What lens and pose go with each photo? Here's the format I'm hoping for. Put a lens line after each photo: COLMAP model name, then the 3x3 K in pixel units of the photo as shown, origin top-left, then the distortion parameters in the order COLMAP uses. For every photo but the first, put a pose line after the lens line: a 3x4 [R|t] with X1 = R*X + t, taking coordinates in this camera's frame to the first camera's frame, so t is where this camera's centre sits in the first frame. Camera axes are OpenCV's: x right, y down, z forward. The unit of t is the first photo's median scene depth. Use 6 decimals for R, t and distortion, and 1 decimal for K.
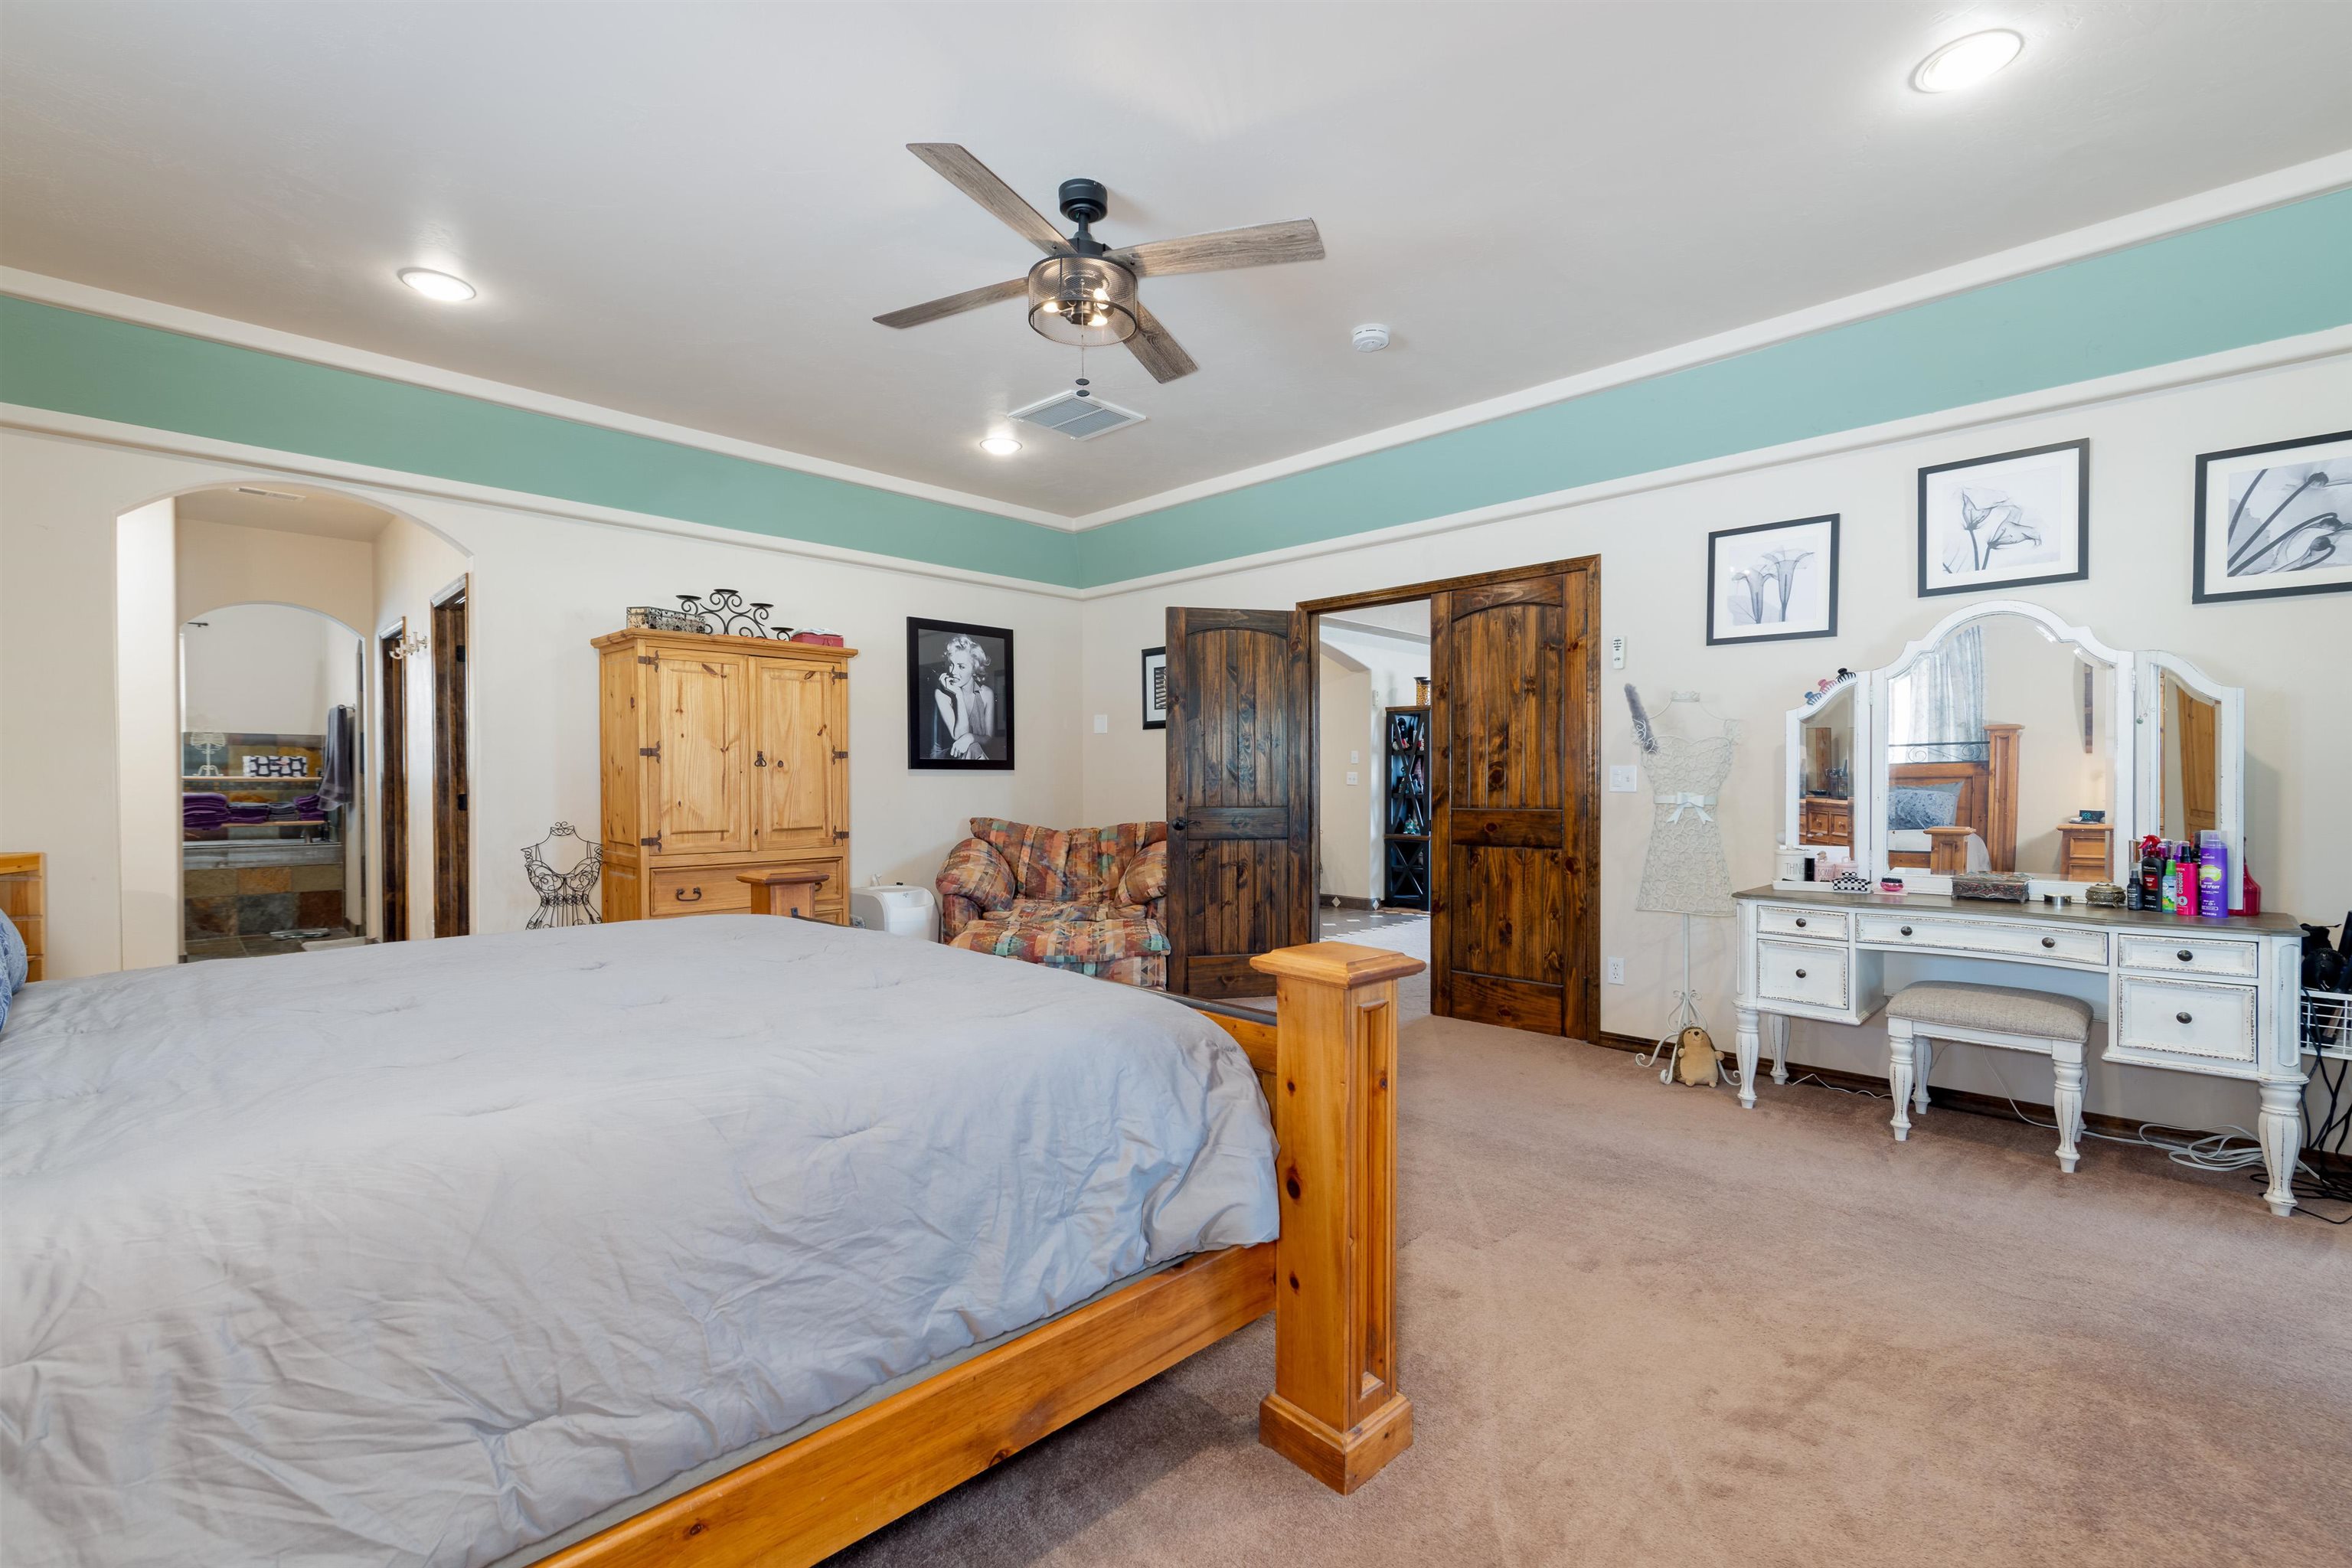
lens RADIAL K [[1018.1, 0, 1187.0], [0, 1018.1, 788.0], [0, 0, 1]] dist [0.007870, -0.001869]
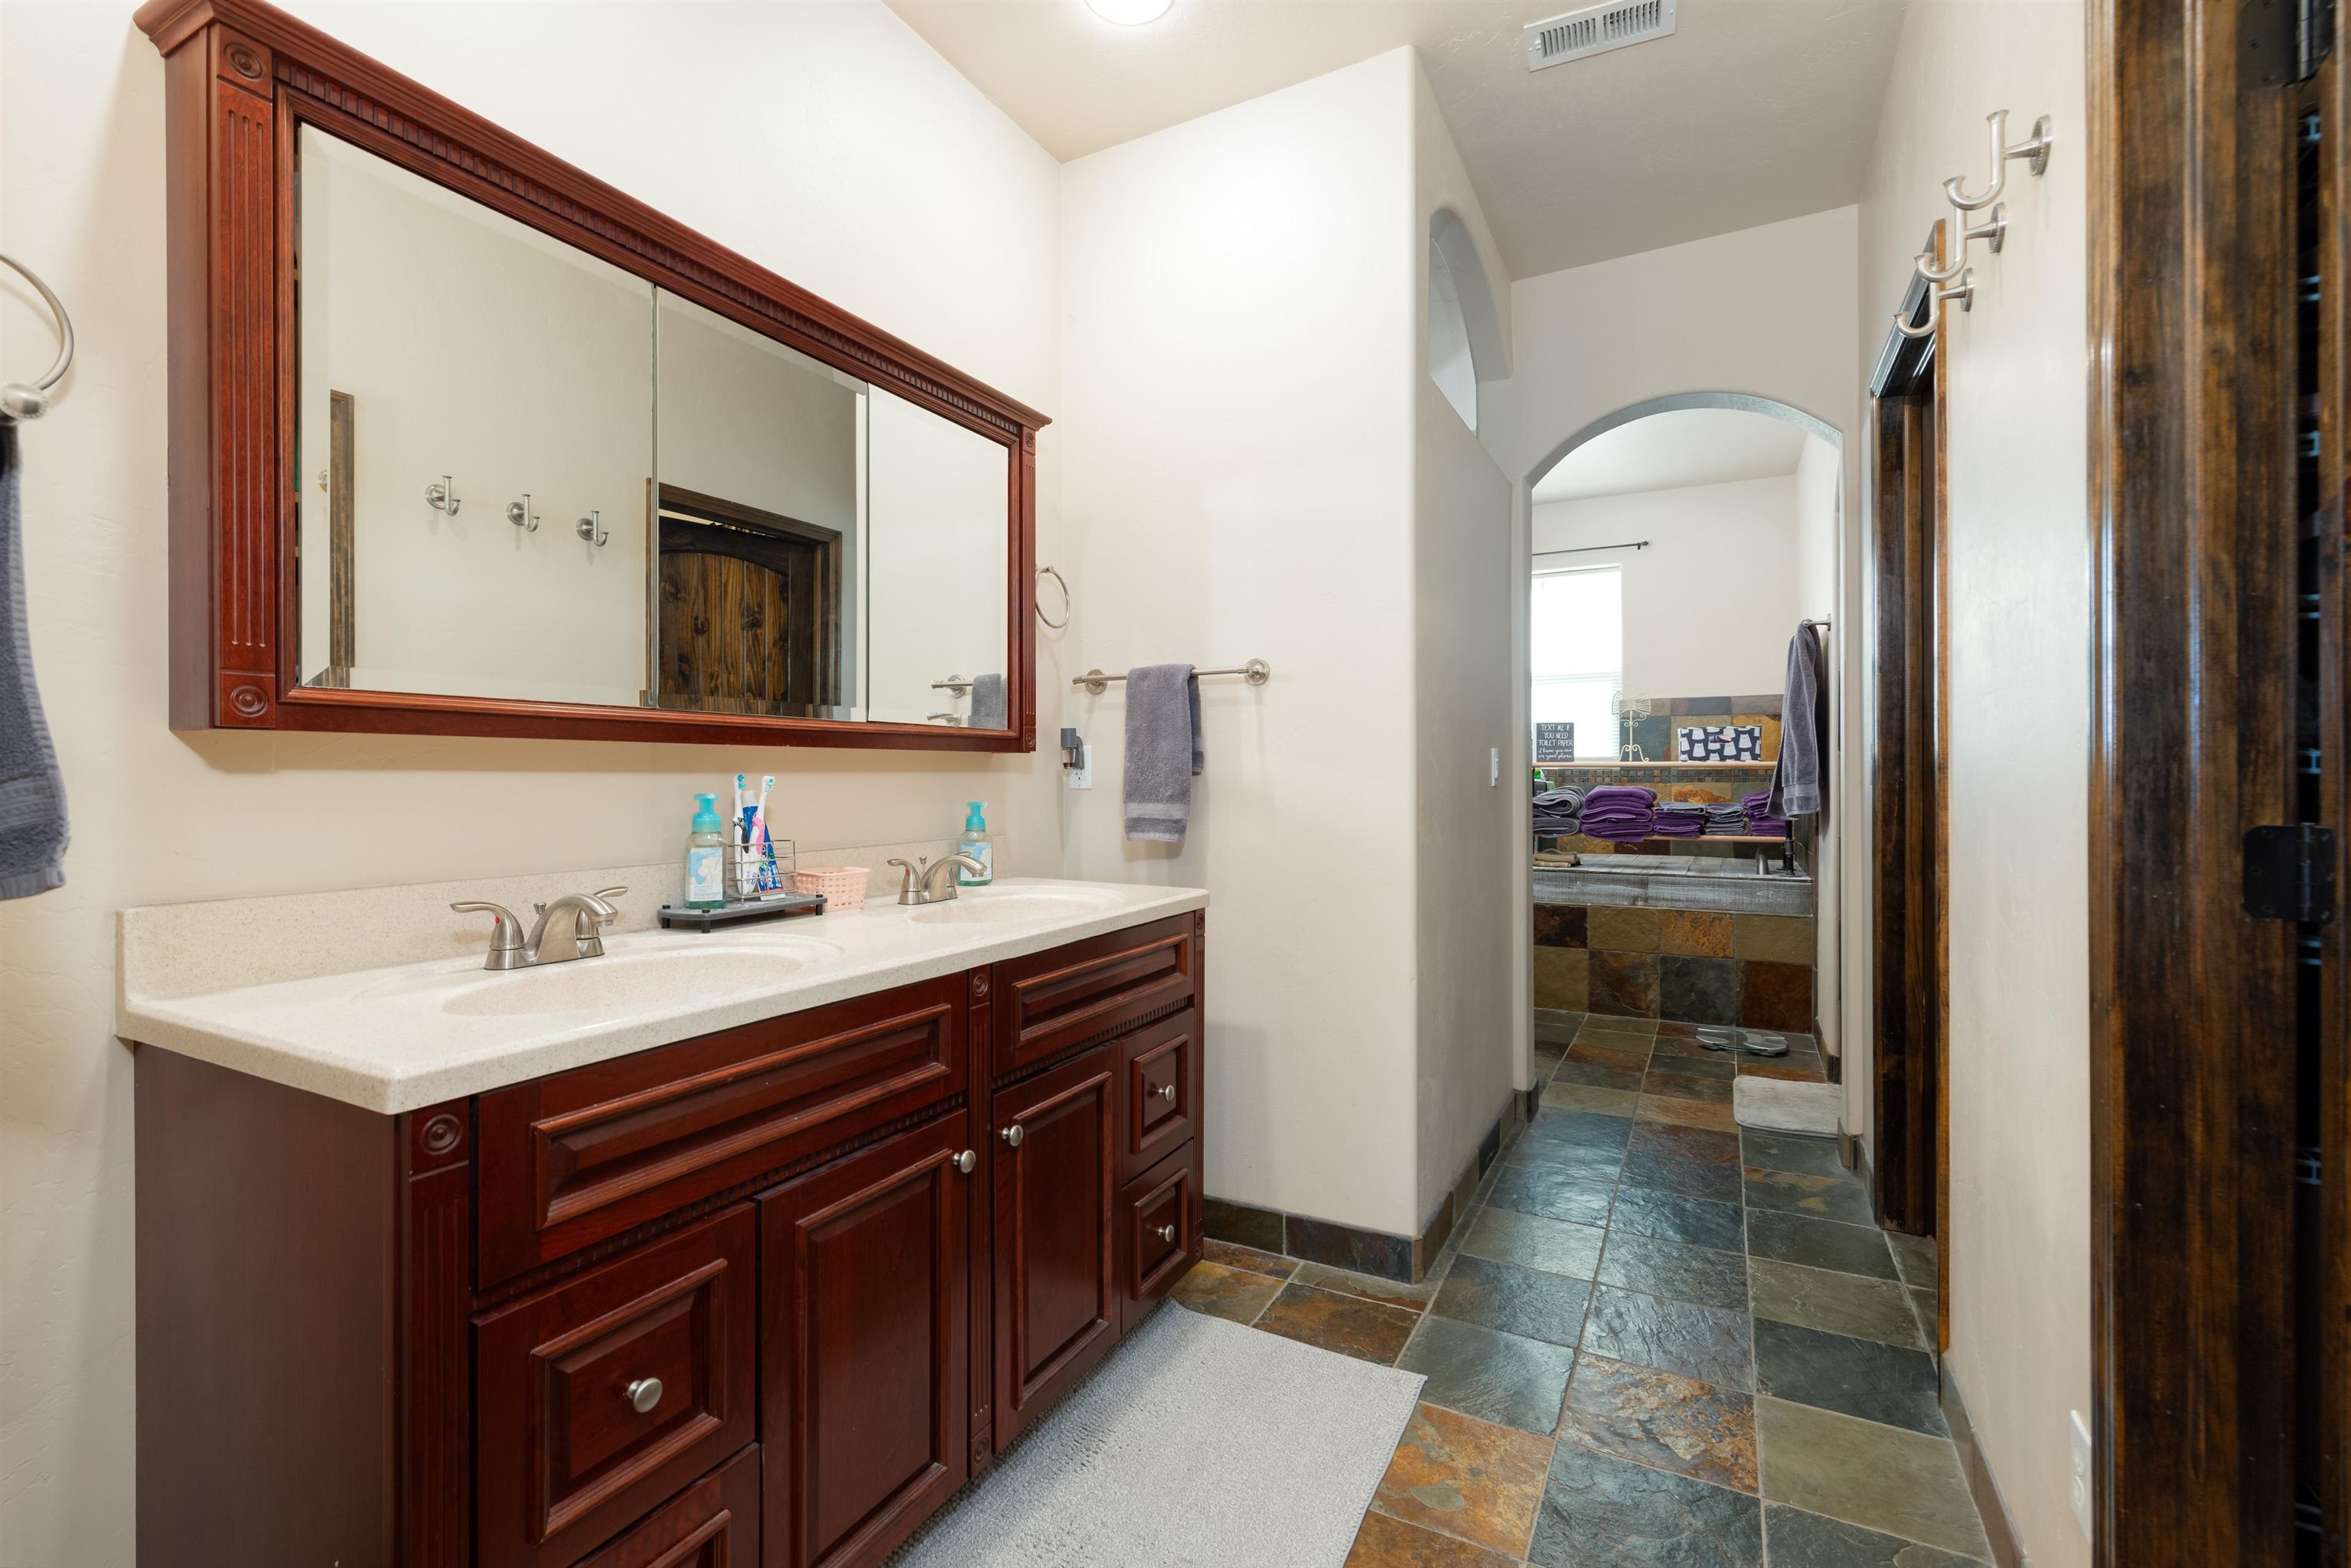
lens RADIAL K [[1017.6, 0, 1186.1], [0, 1017.6, 778.0], [0, 0, 1]] dist [0.007870, -0.001869]
pose [[0.302053, -0.001697, -0.953290, -0.410548], [0.000152, 0.999998, -0.001731, 0.000231], [0.953291, 0.000378, 0.302053, 0.520328]]
